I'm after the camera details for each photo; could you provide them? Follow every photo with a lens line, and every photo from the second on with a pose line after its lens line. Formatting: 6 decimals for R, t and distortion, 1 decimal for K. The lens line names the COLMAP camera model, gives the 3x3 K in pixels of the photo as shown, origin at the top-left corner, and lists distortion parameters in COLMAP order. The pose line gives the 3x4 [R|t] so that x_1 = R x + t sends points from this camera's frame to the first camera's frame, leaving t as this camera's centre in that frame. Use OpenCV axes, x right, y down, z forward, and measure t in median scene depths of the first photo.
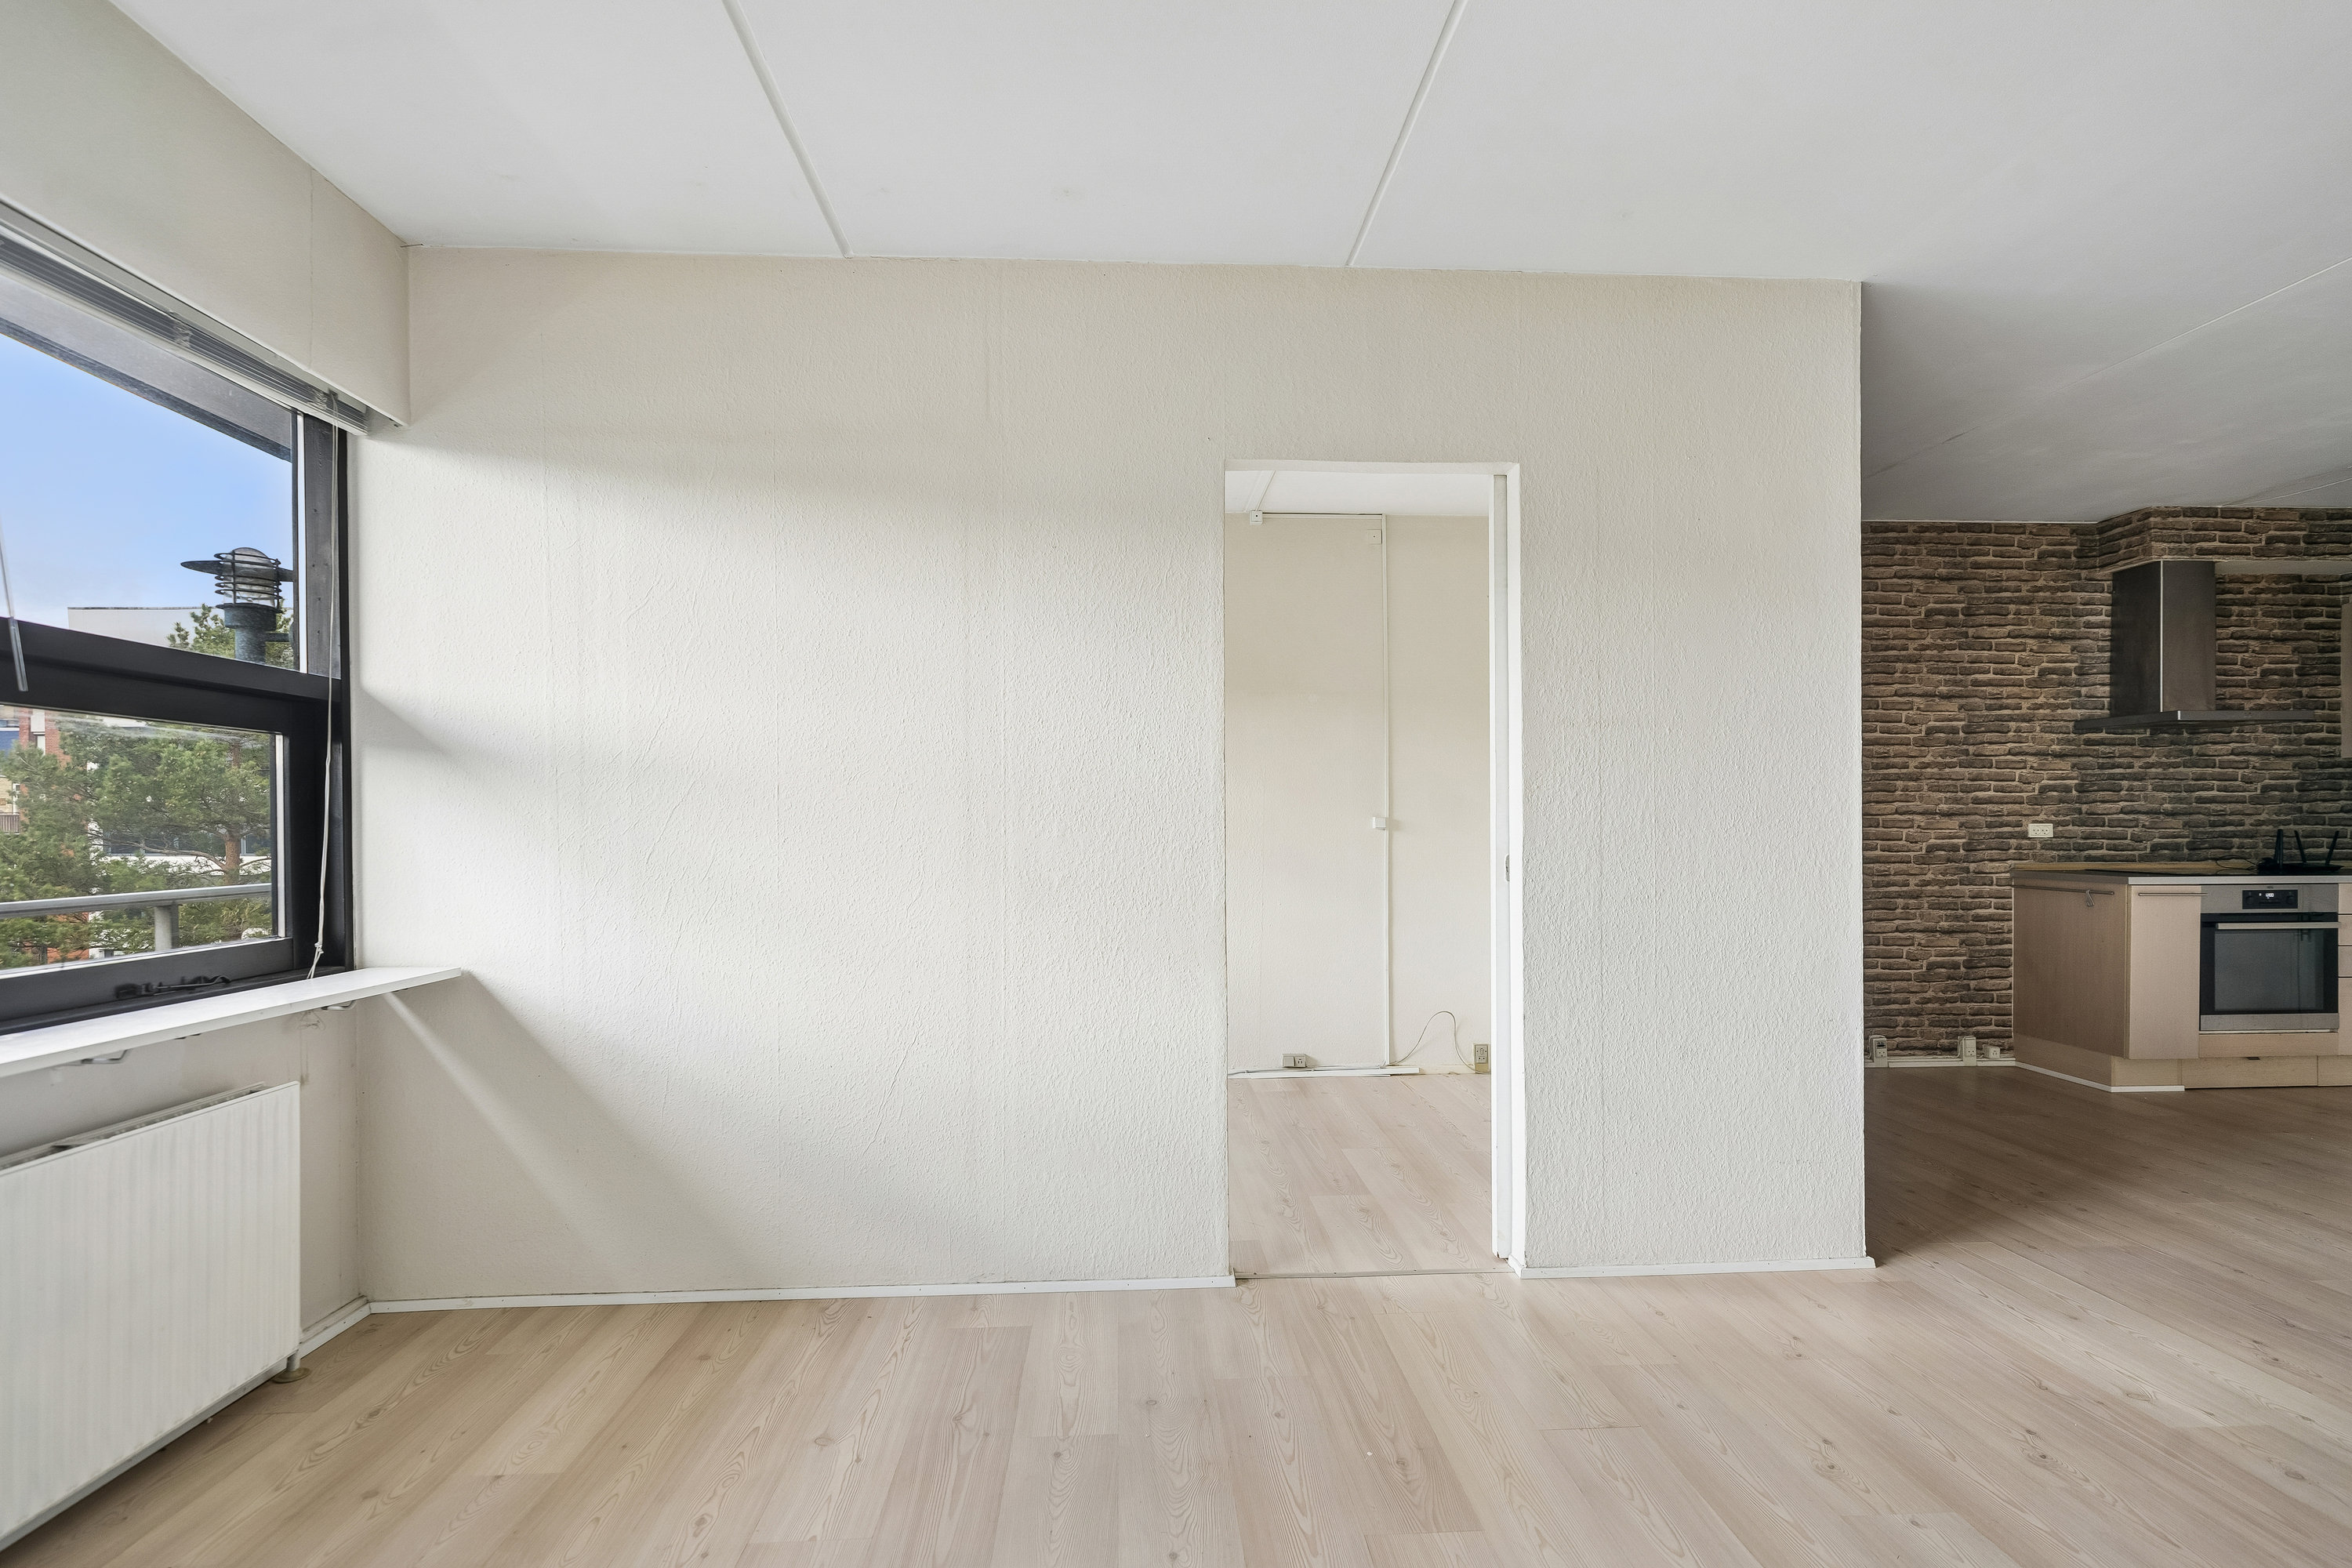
lens RADIAL K [[1123.2, 0, 1191.3], [0, 1123.2, 828.8], [0, 0, 1]] dist [-0.001676, 0.000829]
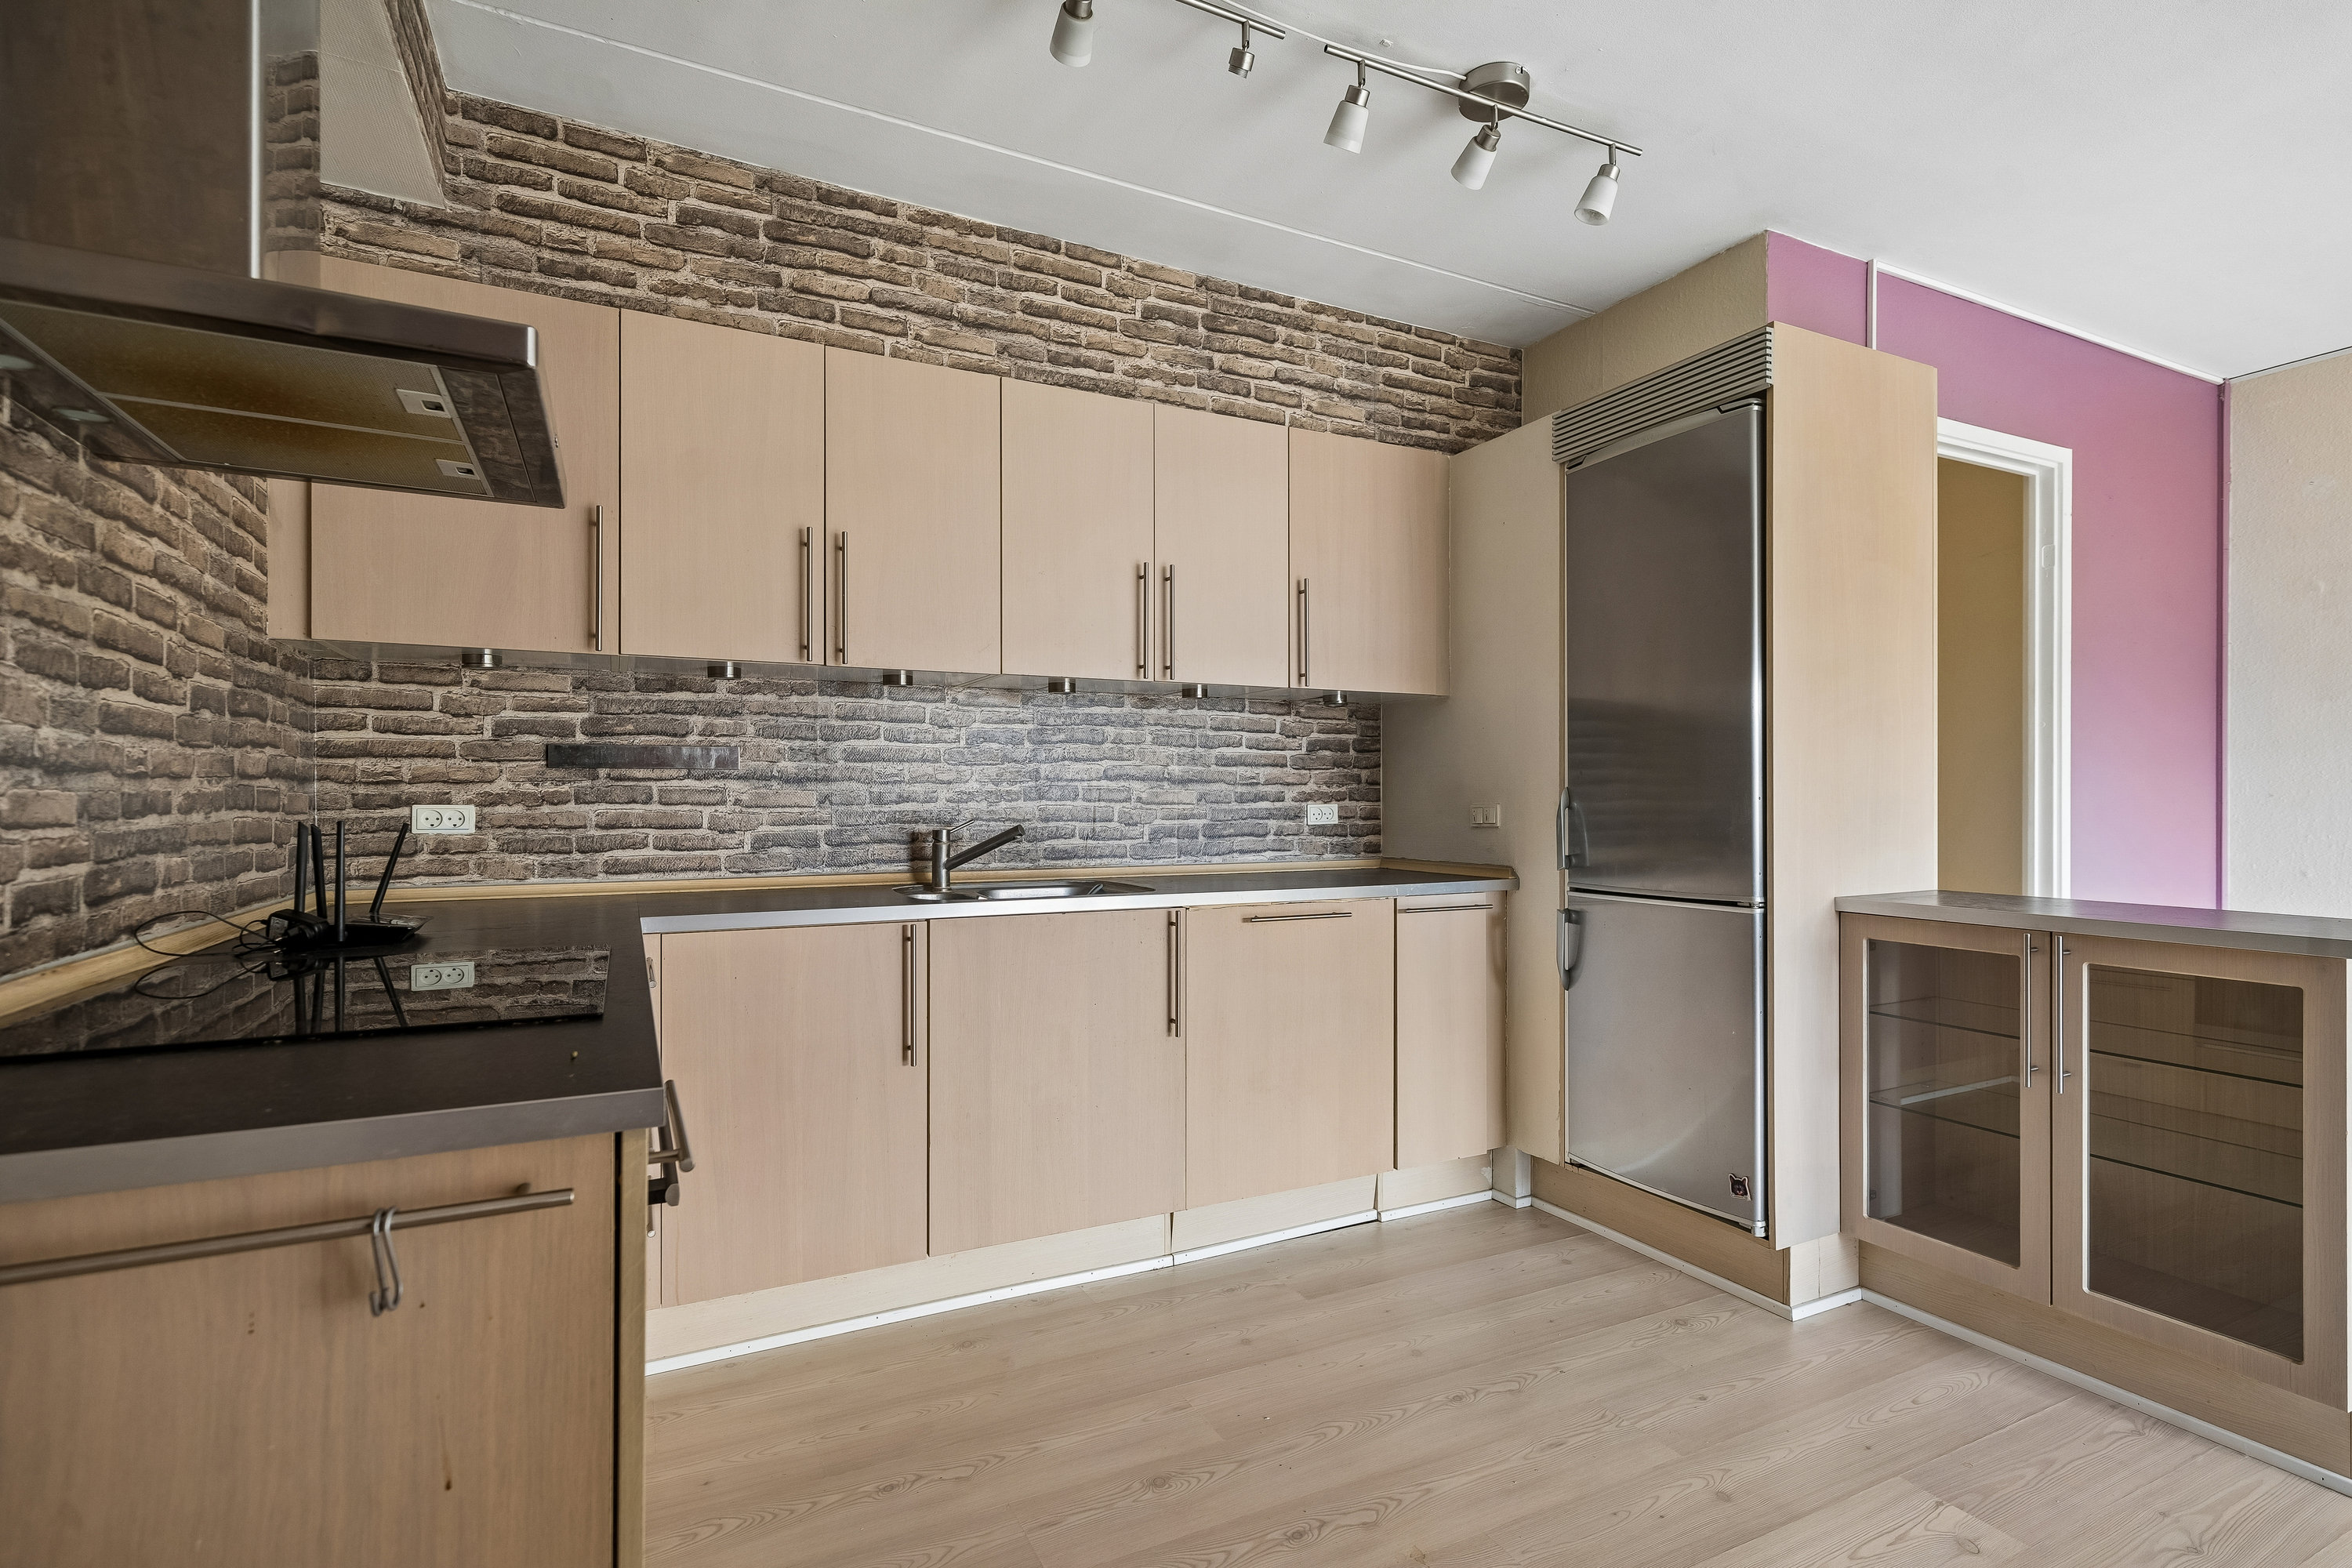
lens RADIAL K [[1109.9, 0, 1170.8], [0, 1109.9, 797.2], [0, 0, 1]] dist [0.000360, 0.000179]
pose [[-0.390525, 0.005555, 0.920575, 0.555077], [0.005200, 0.999979, -0.003828, -0.004504], [-0.920577, 0.003292, -0.390546, 0.876191]]
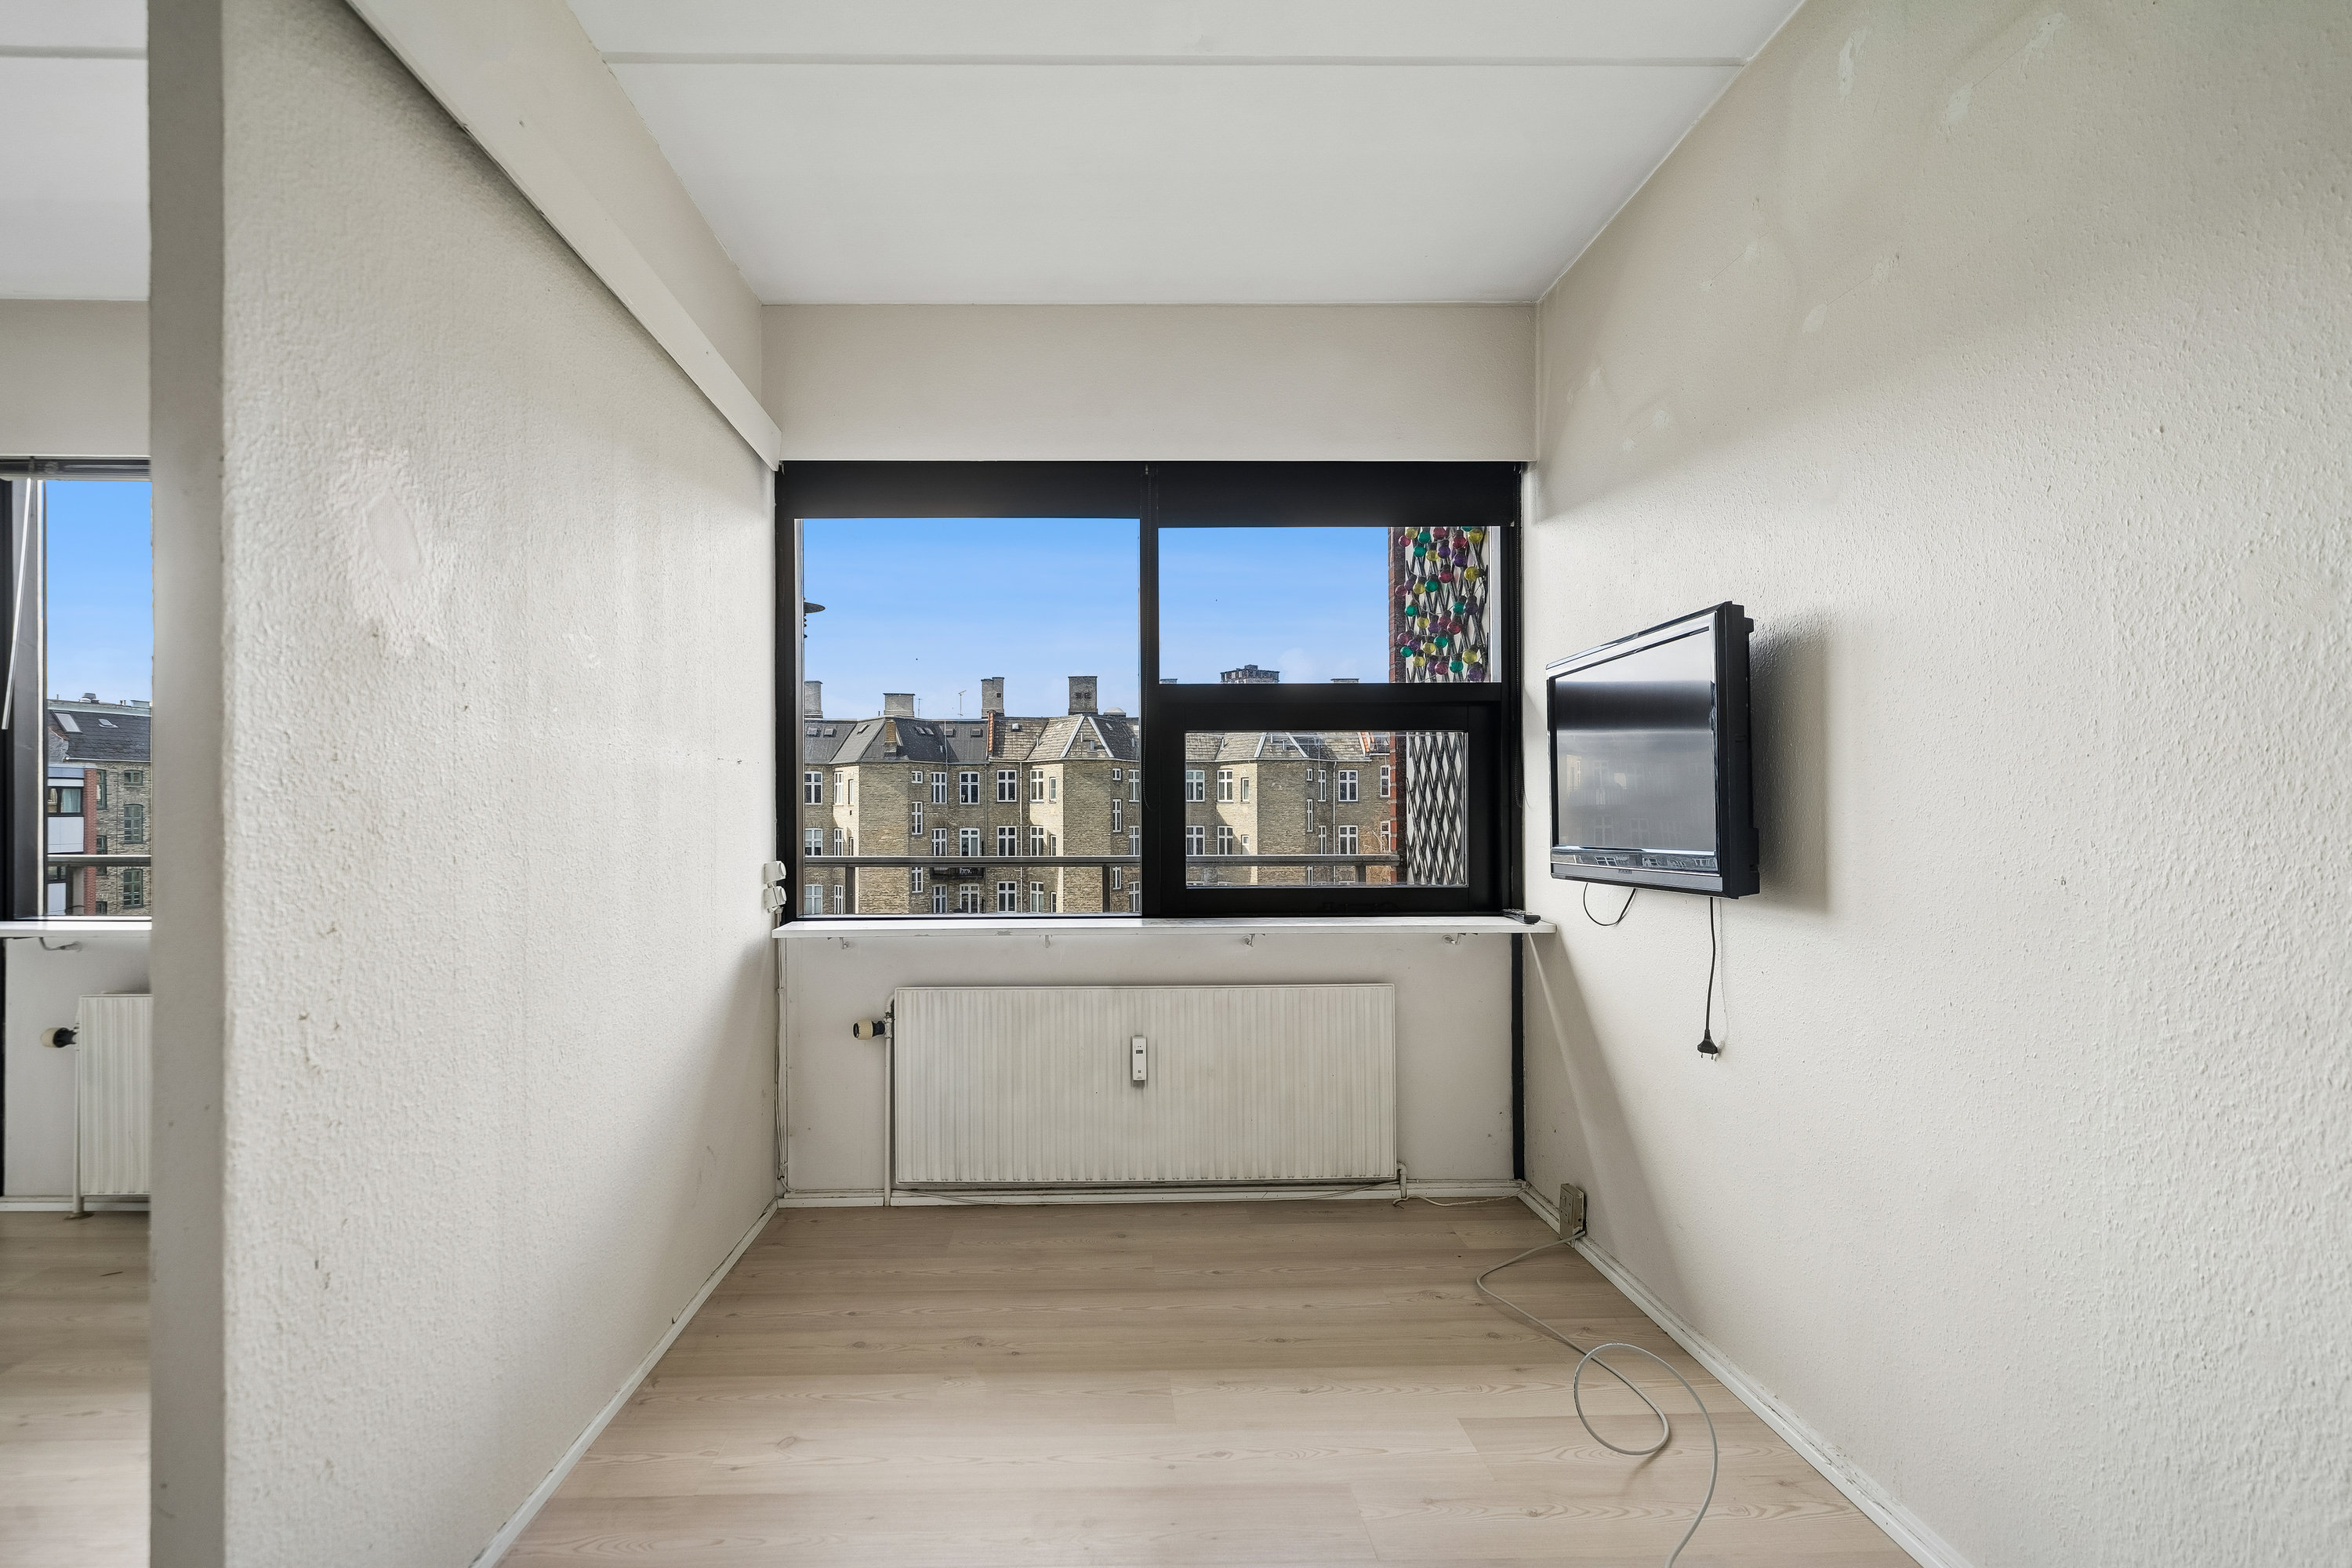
lens RADIAL K [[1068.2, 0, 1112.5], [0, 1068.2, 806.3], [0, 0, 1]] dist [-0.002736, -0.000081]
pose [[-0.046318, 0.005169, -0.998913, 0.342380], [0.005198, 0.999974, 0.004933, -0.003471], [0.998913, -0.004964, -0.046343, 0.446104]]
